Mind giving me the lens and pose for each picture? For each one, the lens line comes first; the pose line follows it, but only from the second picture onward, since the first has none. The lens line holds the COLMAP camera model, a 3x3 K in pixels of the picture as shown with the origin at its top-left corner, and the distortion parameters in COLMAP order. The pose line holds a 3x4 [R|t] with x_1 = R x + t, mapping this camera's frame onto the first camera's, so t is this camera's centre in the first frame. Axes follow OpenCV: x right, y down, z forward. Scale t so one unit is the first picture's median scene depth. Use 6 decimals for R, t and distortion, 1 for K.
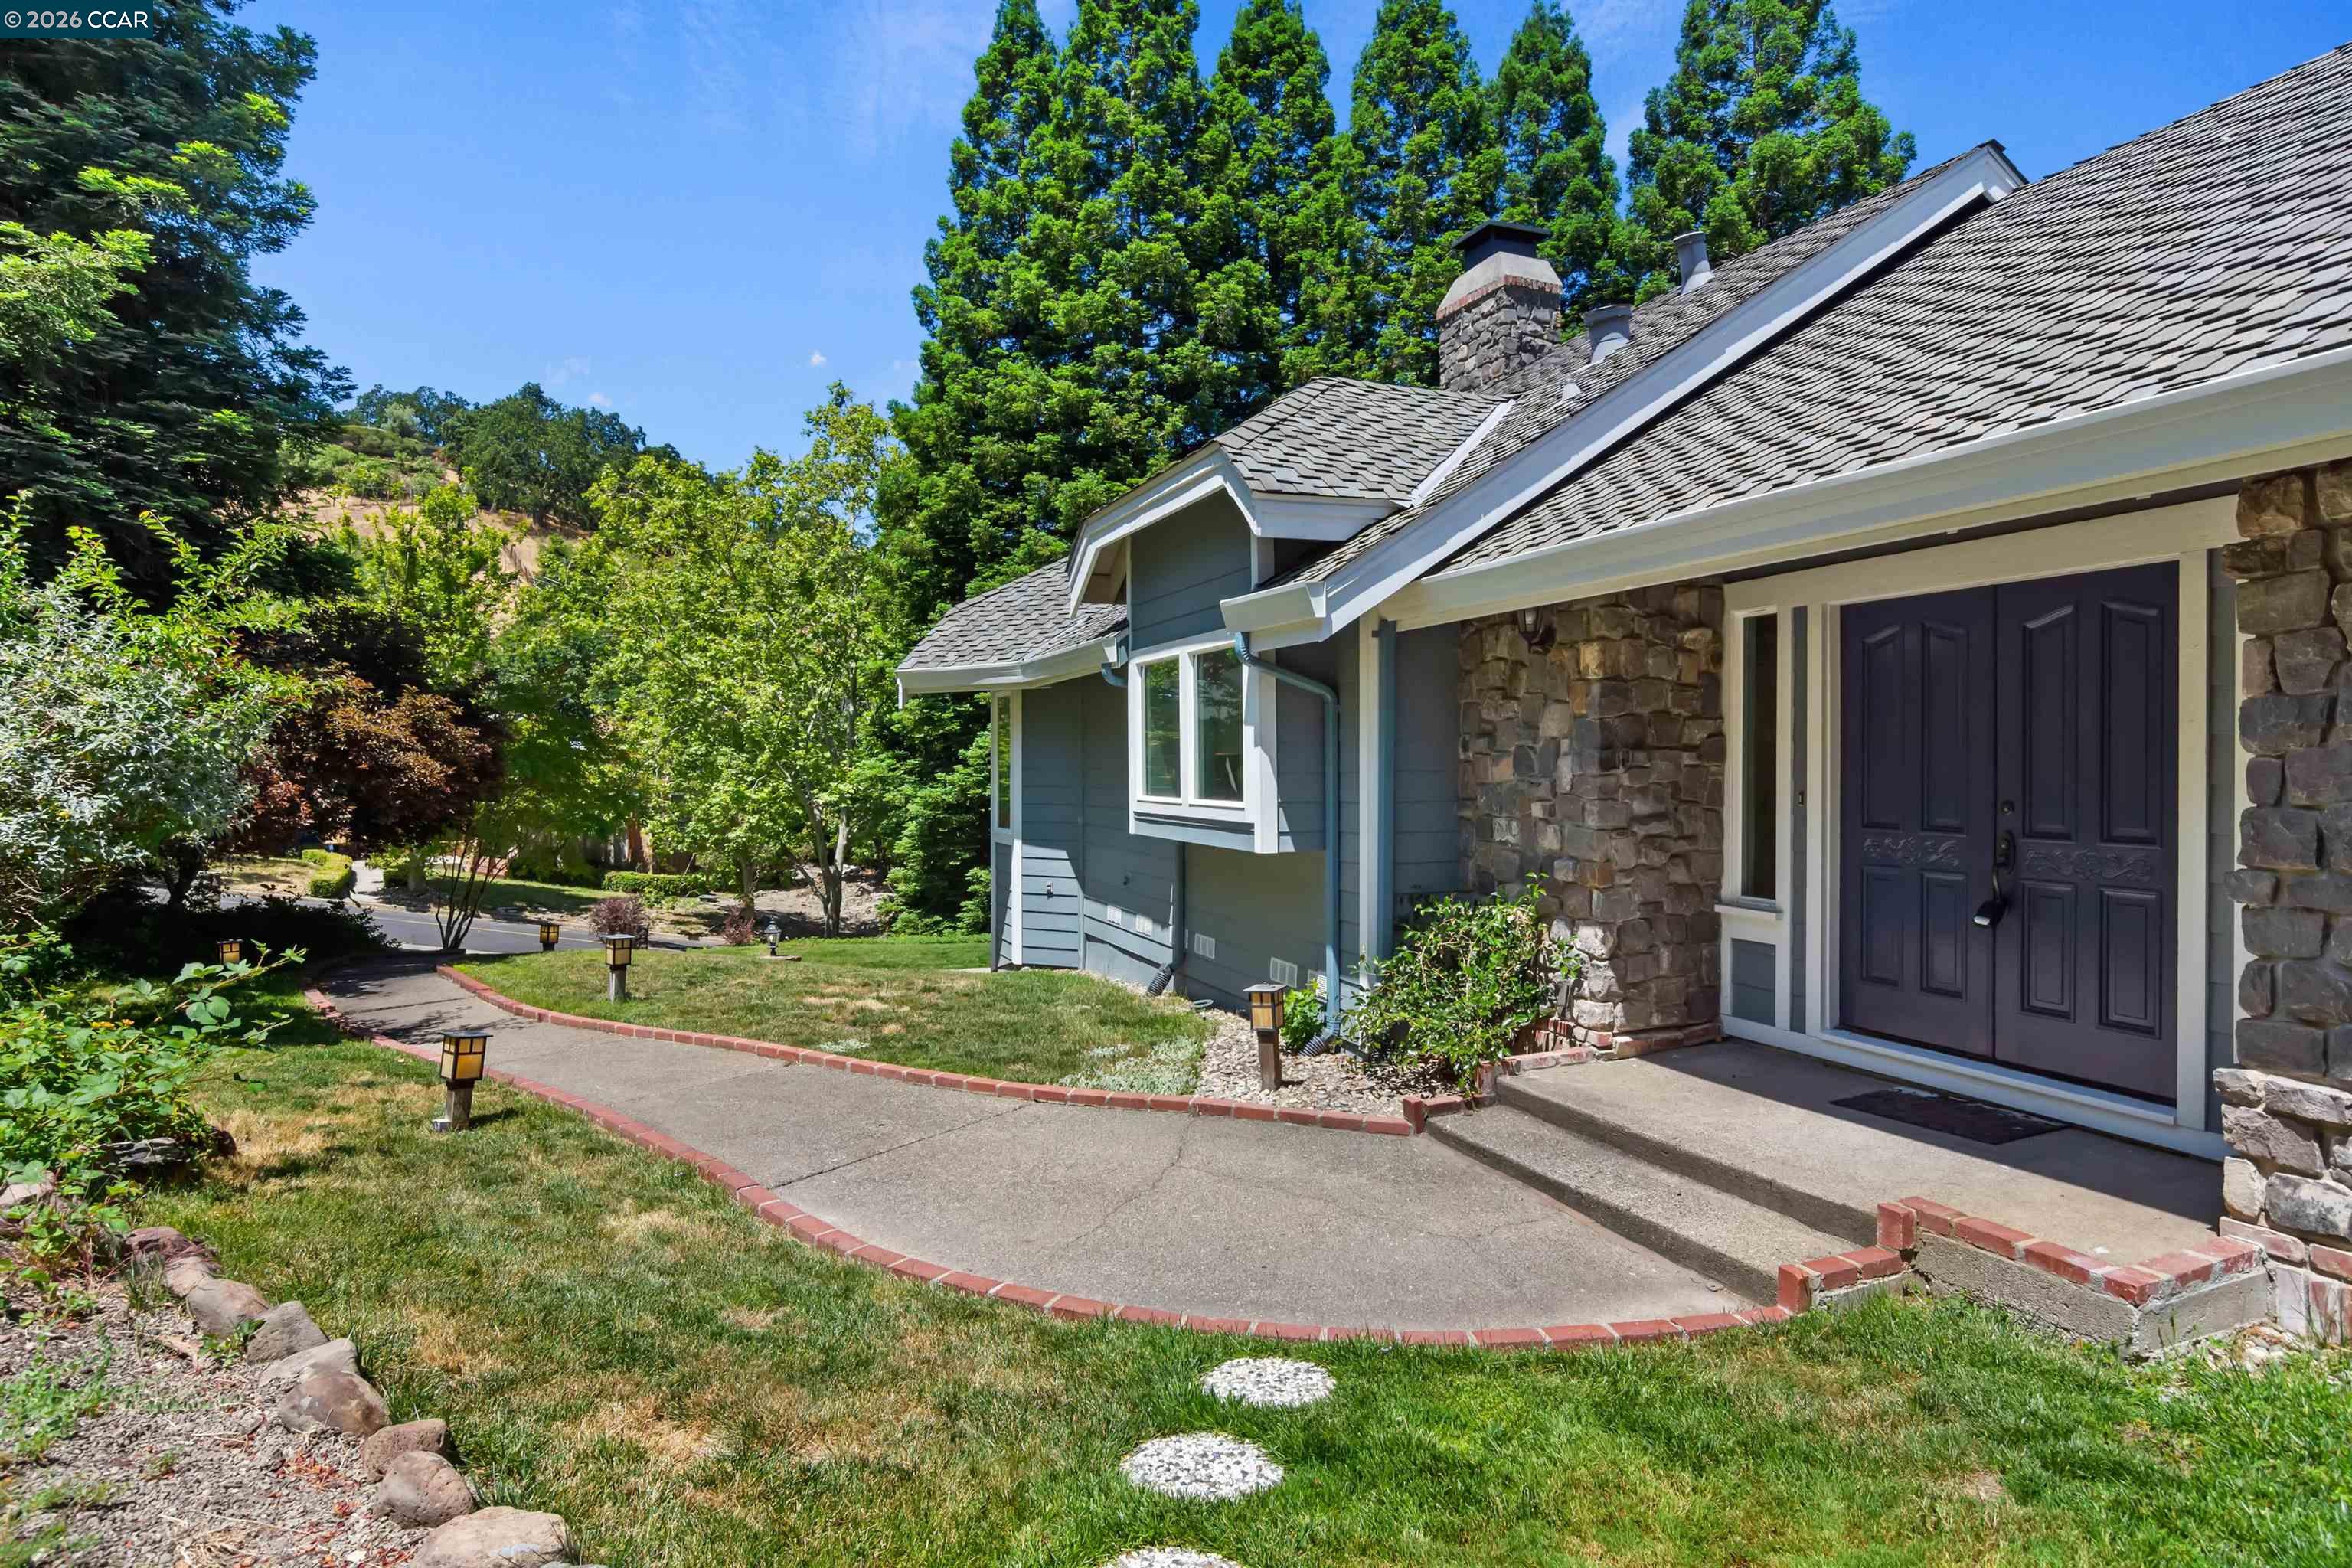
lens RADIAL K [[1303.6, 0, 1170.7], [0, 1303.6, 778.6], [0, 0, 1]] dist [-0.039184, 0.032015]
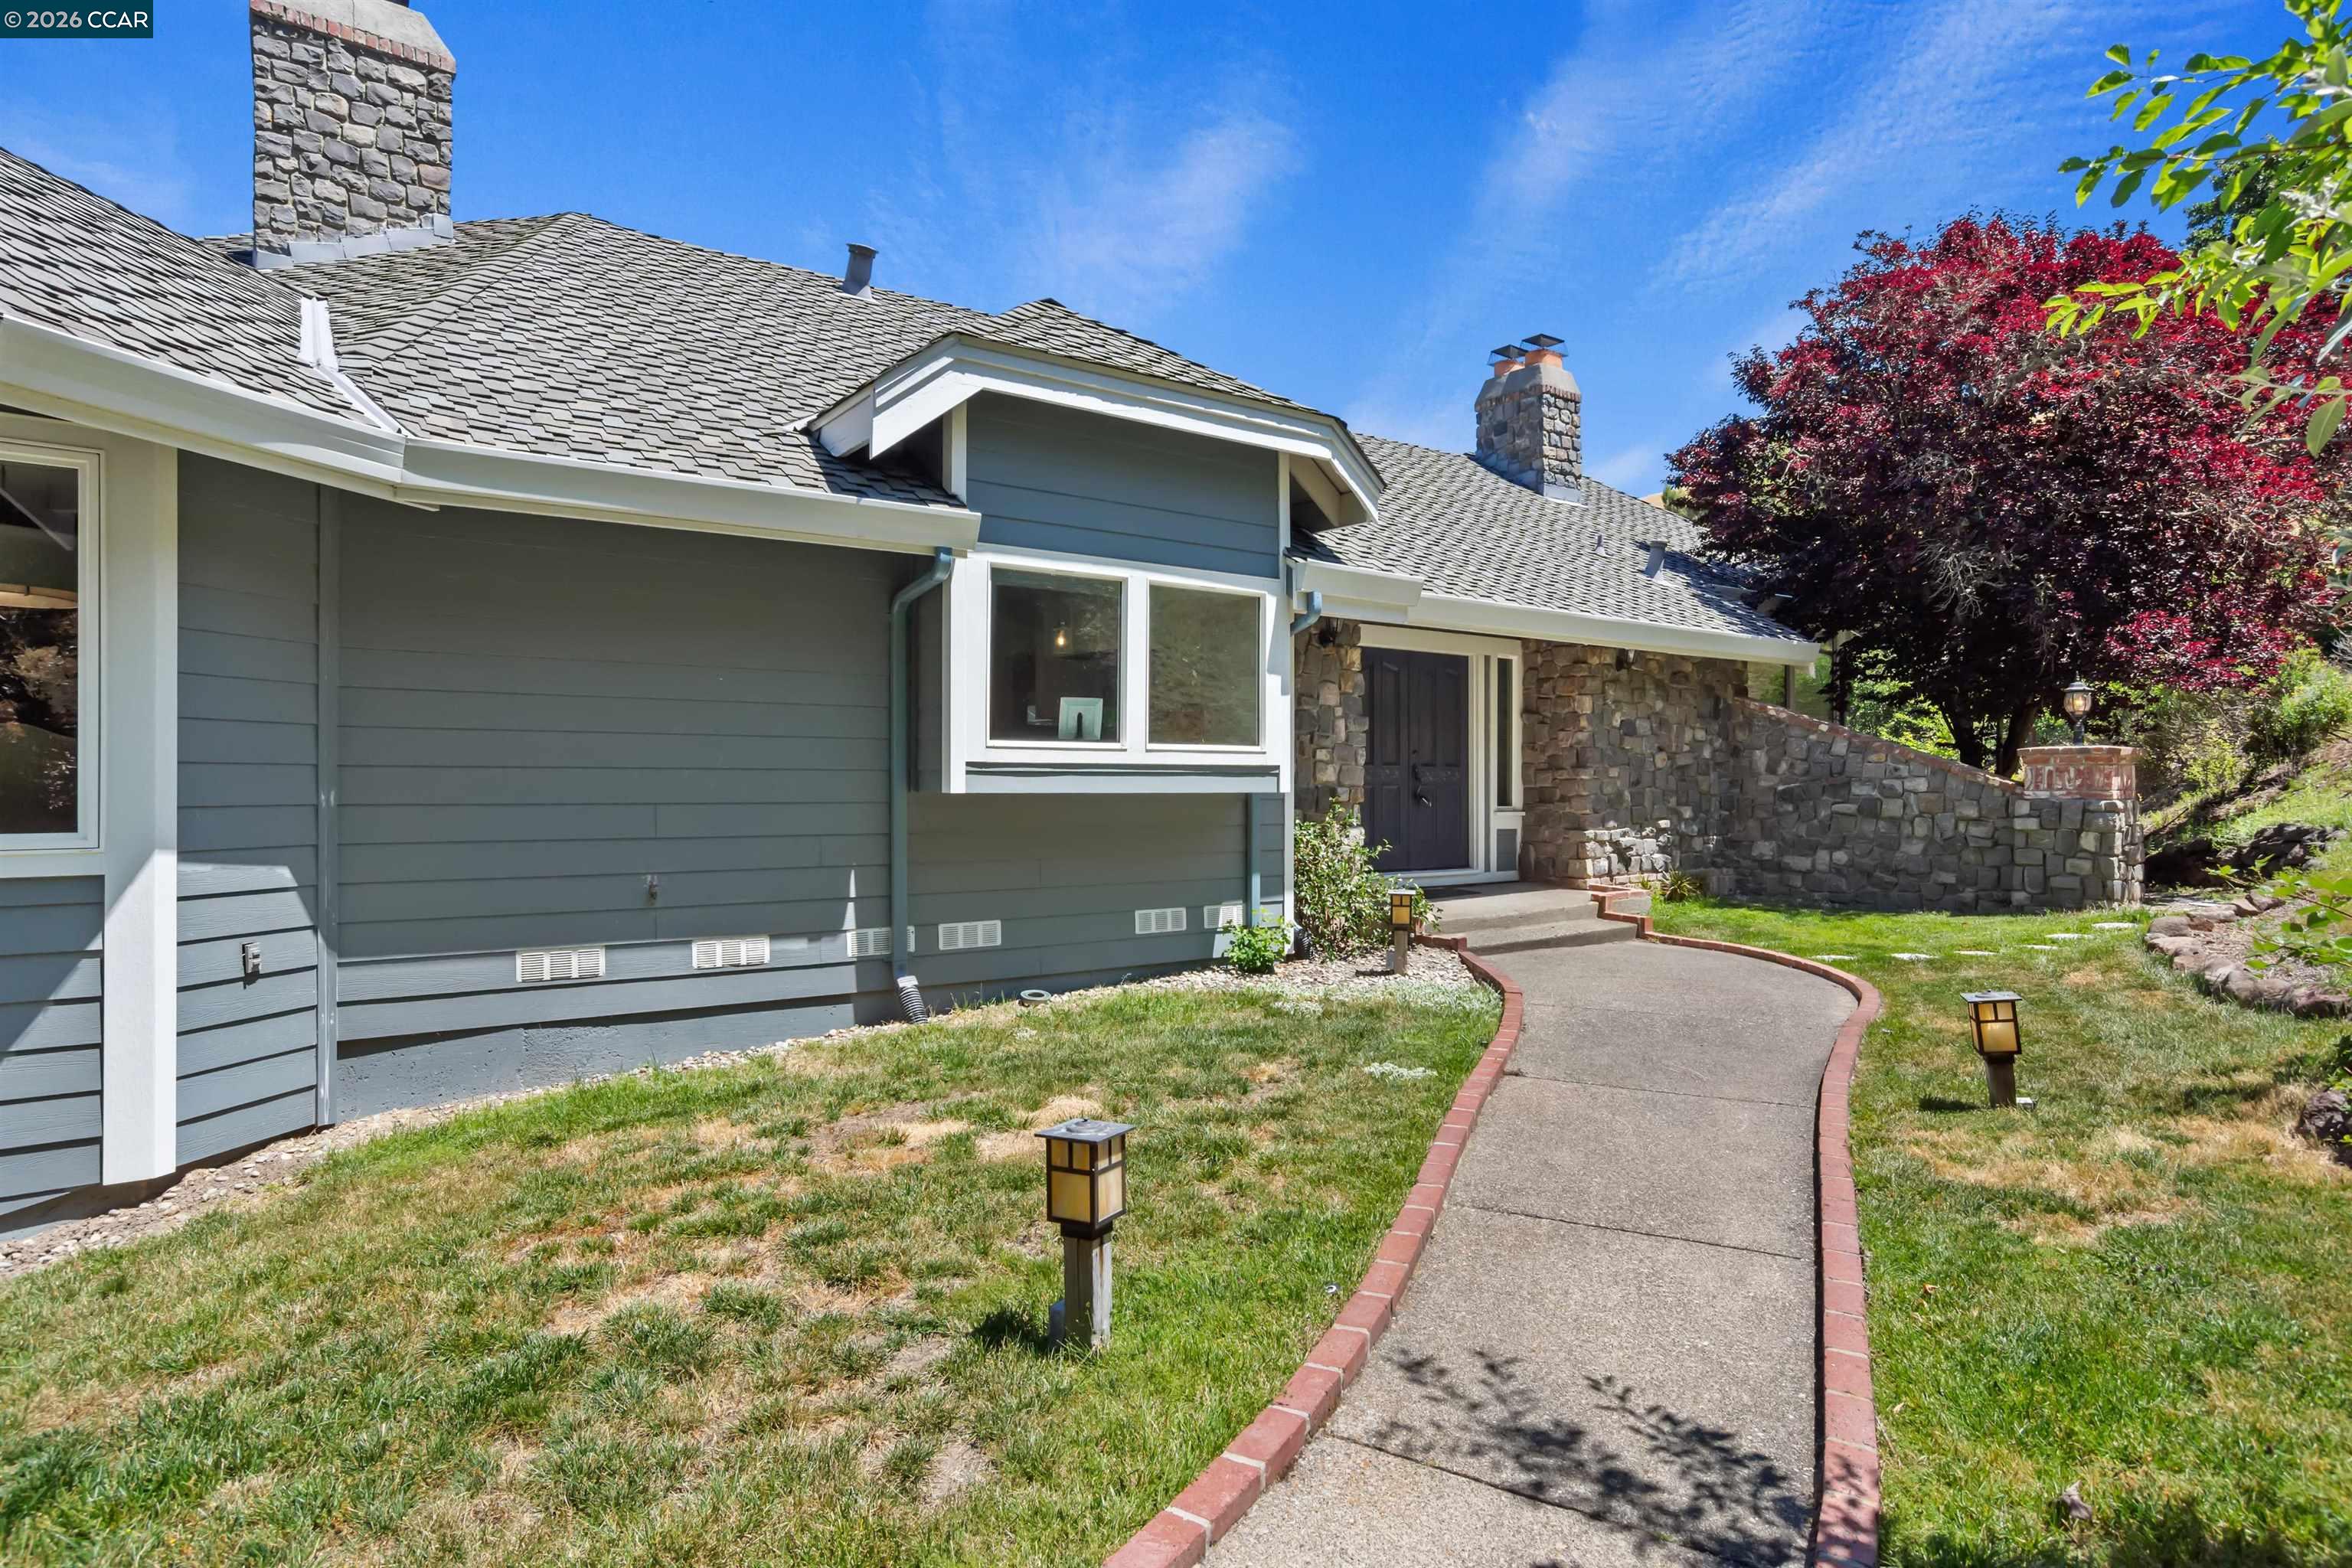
lens RADIAL K [[1303.6, 0, 1170.7], [0, 1303.6, 778.6], [0, 0, 1]] dist [-0.039184, 0.032015]
pose [[-0.262621, 0.006276, 0.964879, -0.753956], [0.009043, 0.999951, -0.004043, 0.038627], [-0.964857, 0.007663, -0.262665, 1.080735]]
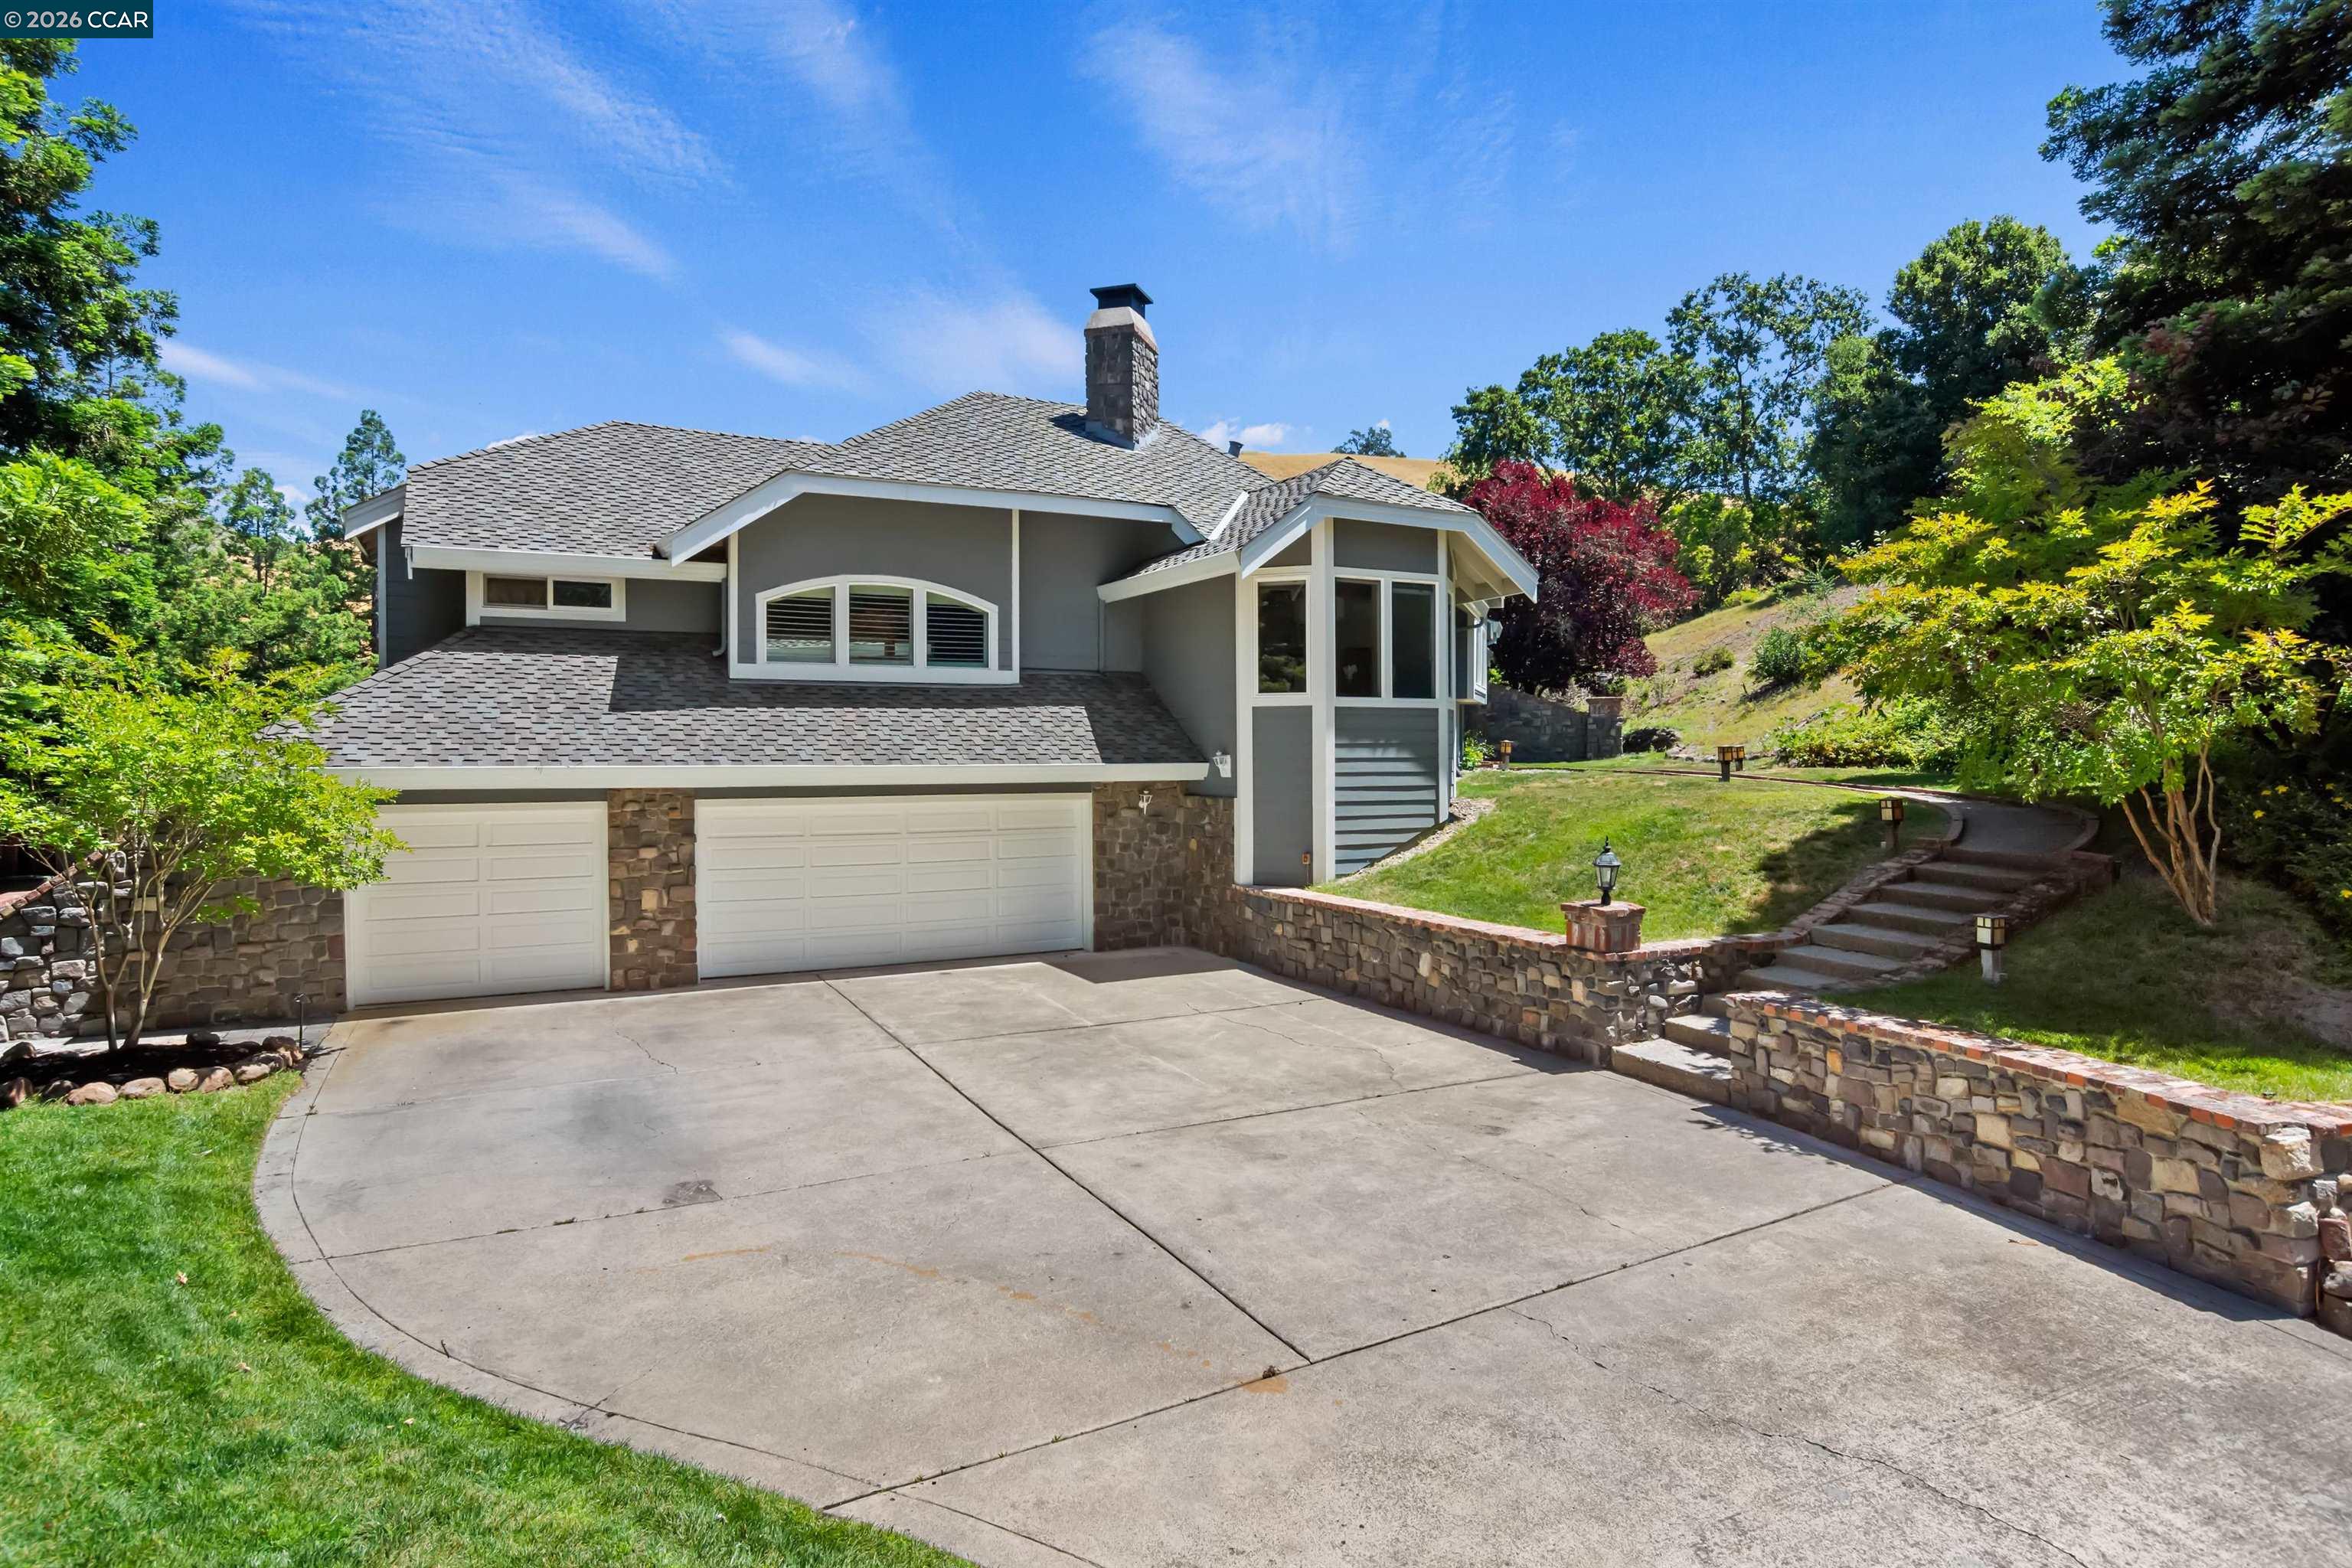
lens RADIAL K [[1303.6, 0, 1170.7], [0, 1303.6, 778.6], [0, 0, 1]] dist [-0.039184, 0.032015]
pose [[-0.779906, -0.006410, 0.625863, -0.975298], [0.010957, 0.999654, 0.023892, 0.117186], [-0.625800, 0.025491, -0.779567, 2.976273]]
